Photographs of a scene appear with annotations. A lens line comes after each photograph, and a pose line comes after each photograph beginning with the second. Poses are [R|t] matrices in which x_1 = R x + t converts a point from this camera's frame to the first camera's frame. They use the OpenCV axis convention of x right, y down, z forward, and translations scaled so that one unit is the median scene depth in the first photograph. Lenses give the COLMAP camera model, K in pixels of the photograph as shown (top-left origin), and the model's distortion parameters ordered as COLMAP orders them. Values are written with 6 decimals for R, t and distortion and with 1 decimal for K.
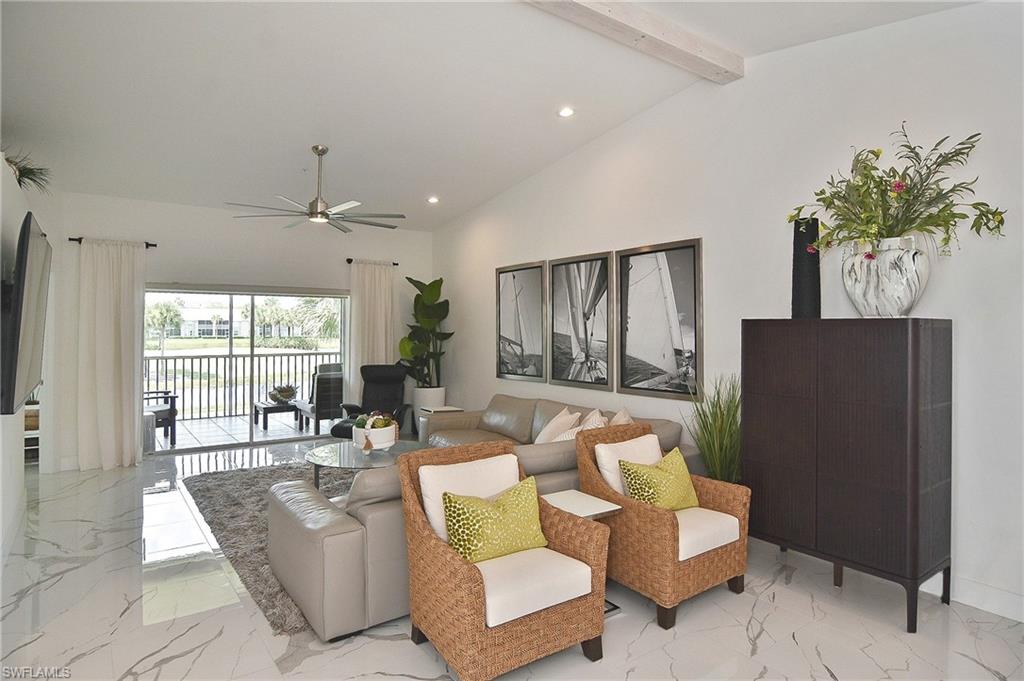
lens RADIAL K [[571.8, 0, 497.7], [0, 571.8, 334.1], [0, 0, 1]] dist [-0.016064, -0.003965]
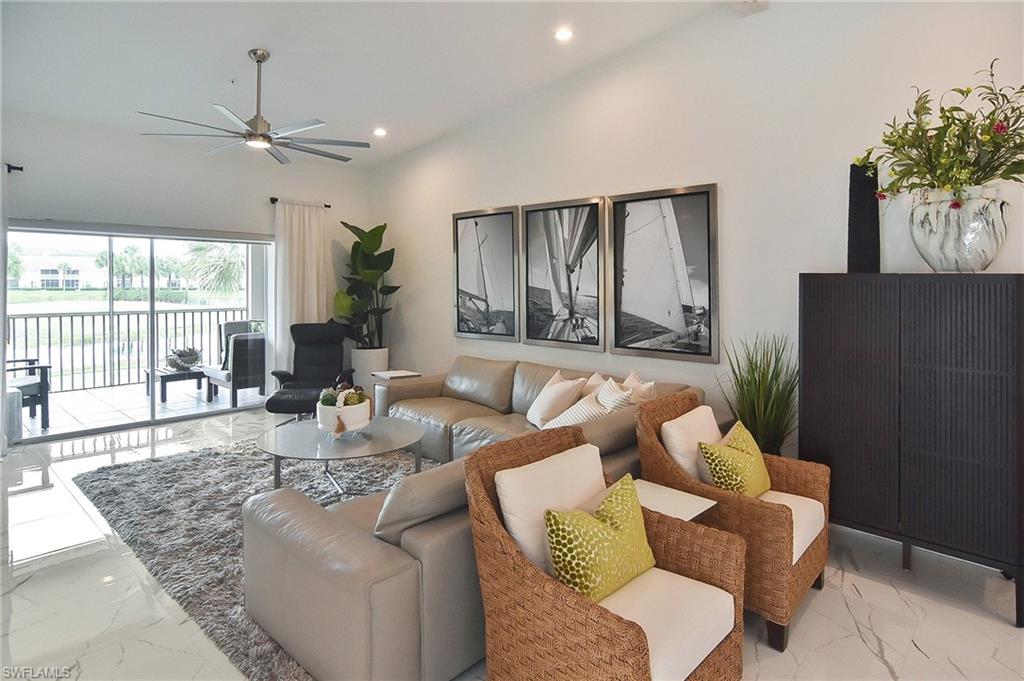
lens RADIAL K [[571.8, 0, 495.9], [0, 571.8, 295.1], [0, 0, 1]] dist [-0.016064, -0.003965]
pose [[0.981315, -0.004820, 0.192348, -0.133792], [0.001271, 0.999827, 0.018573, -0.006256], [-0.192404, -0.017982, 0.981151, 0.136564]]
